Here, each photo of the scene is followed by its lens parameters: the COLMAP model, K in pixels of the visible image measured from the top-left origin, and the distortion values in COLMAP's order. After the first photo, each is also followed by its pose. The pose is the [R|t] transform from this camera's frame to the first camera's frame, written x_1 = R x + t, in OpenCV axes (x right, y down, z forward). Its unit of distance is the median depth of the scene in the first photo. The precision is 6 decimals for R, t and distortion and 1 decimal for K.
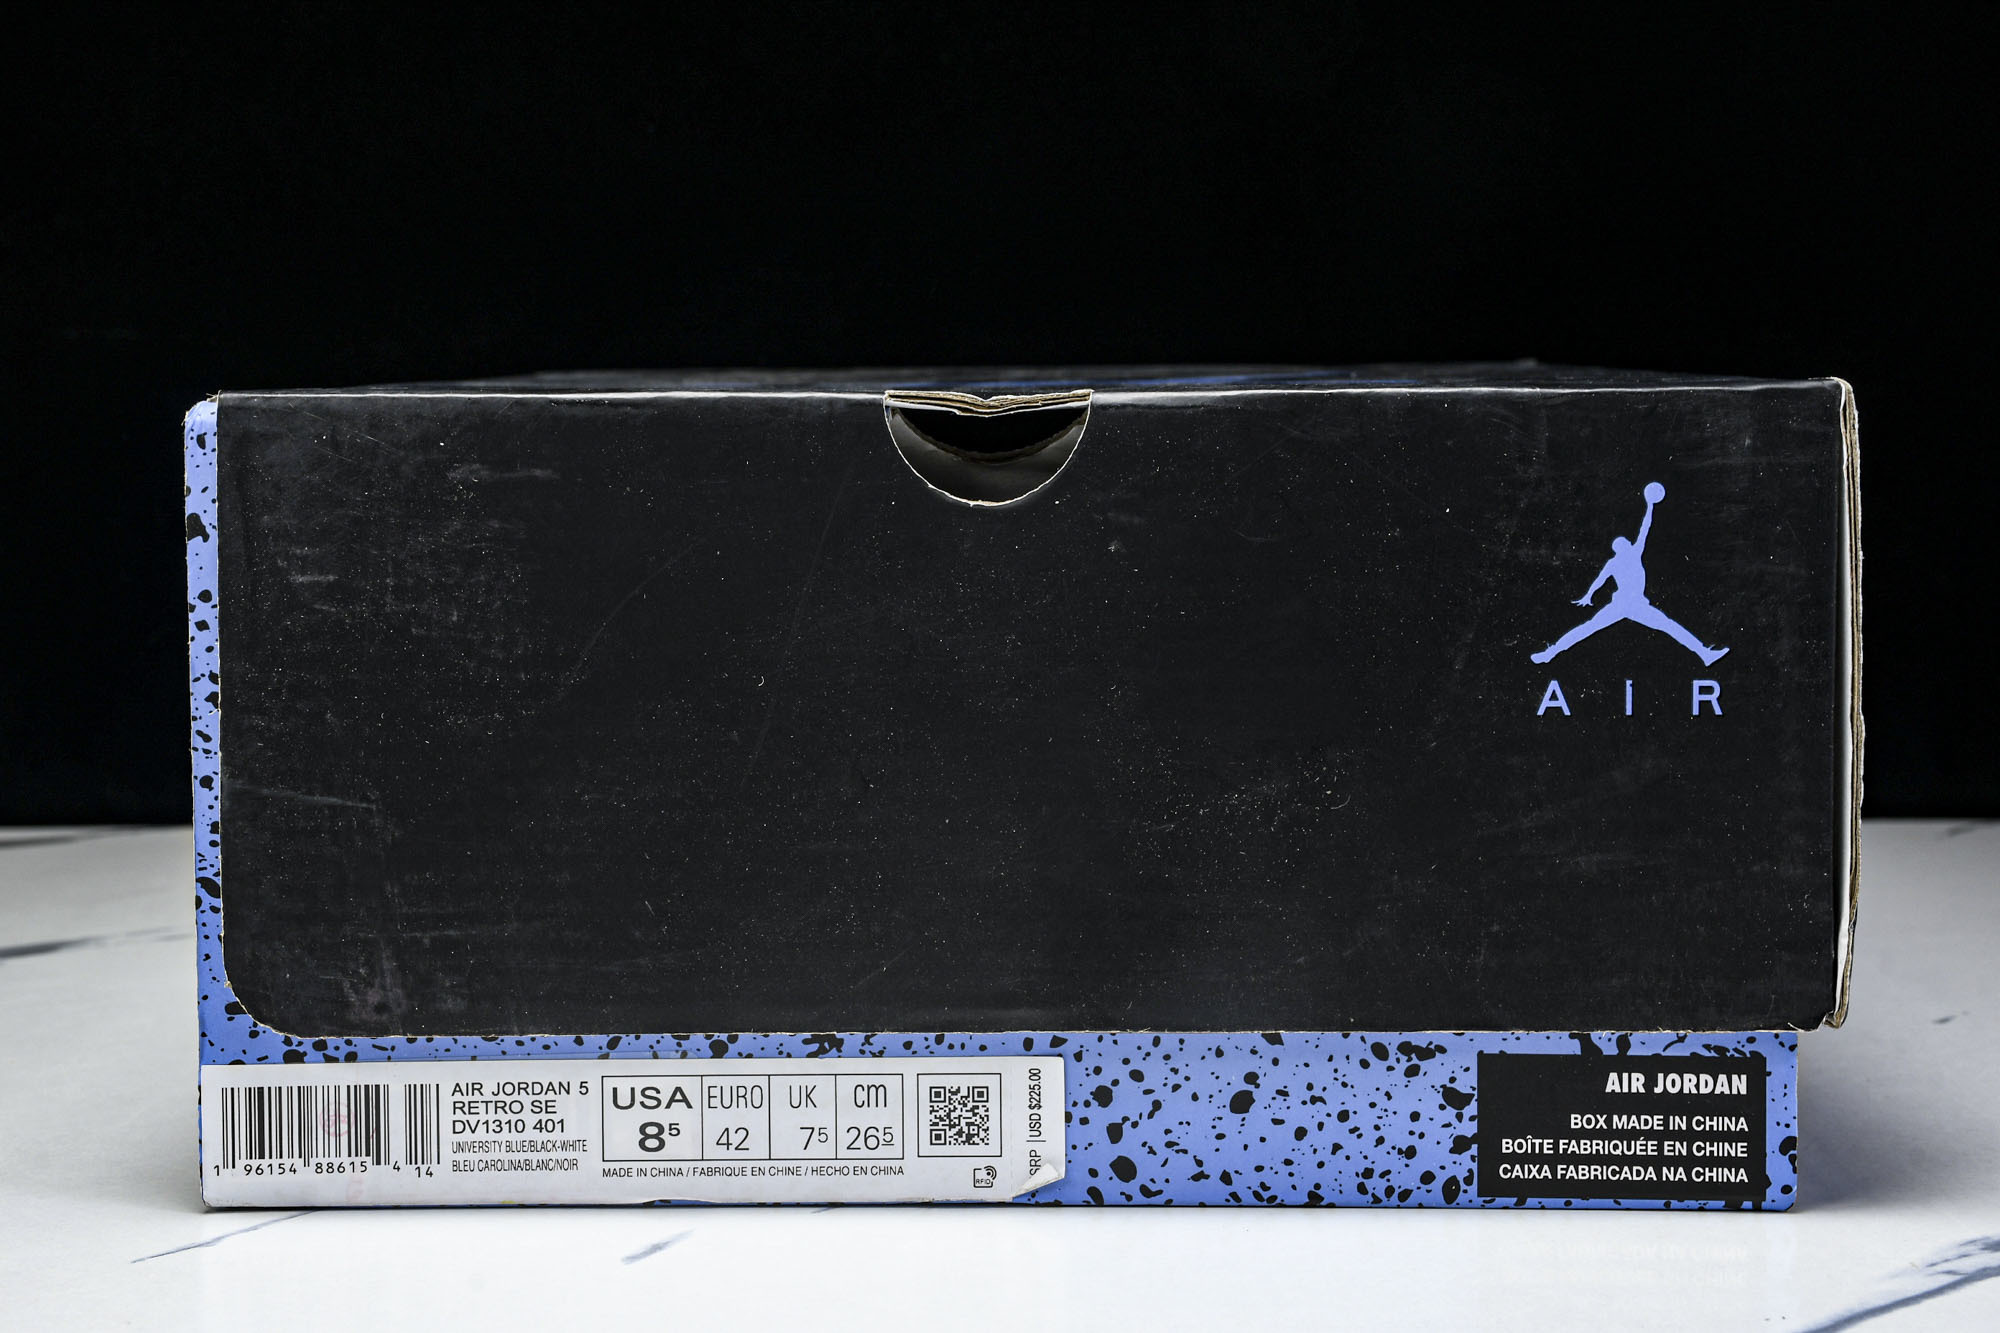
lens RADIAL K [[3854.7, 0, 1002.6], [0, 3854.7, 665.9], [0, 0, 1]] dist [0.249753, 0.000000]
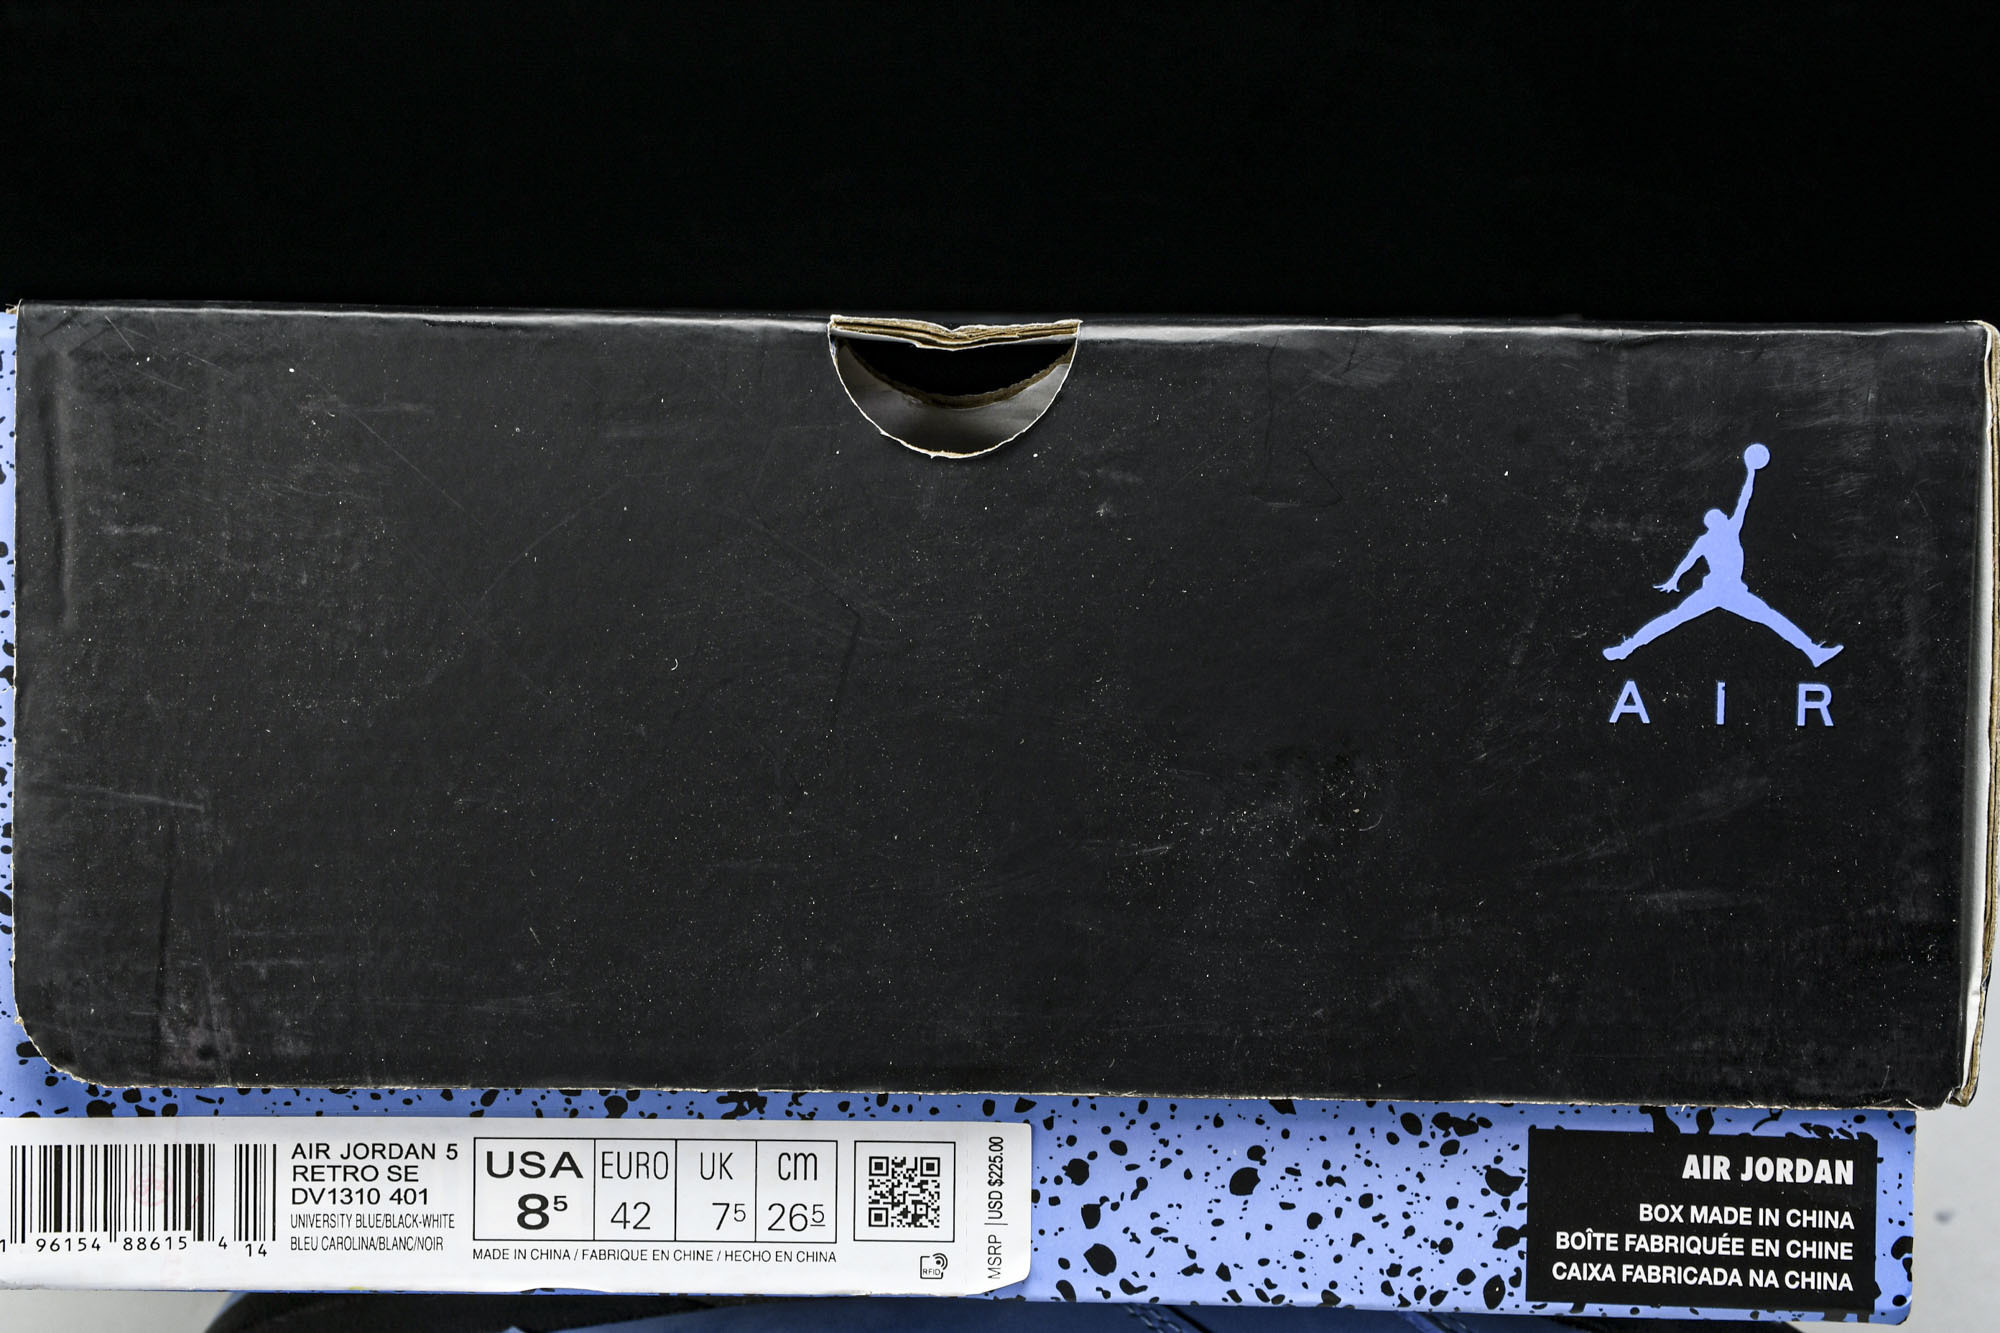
lens RADIAL K [[3854.7, 0, 1001.1], [0, 3854.7, 666.6], [0, 0, 1]] dist [0.249753, 0.000000]
pose [[0.999802, 0.018273, 0.007889, 0.000998], [-0.018245, 0.999827, -0.003652, 0.006109], [-0.007954, 0.003508, 0.999962, 0.168398]]
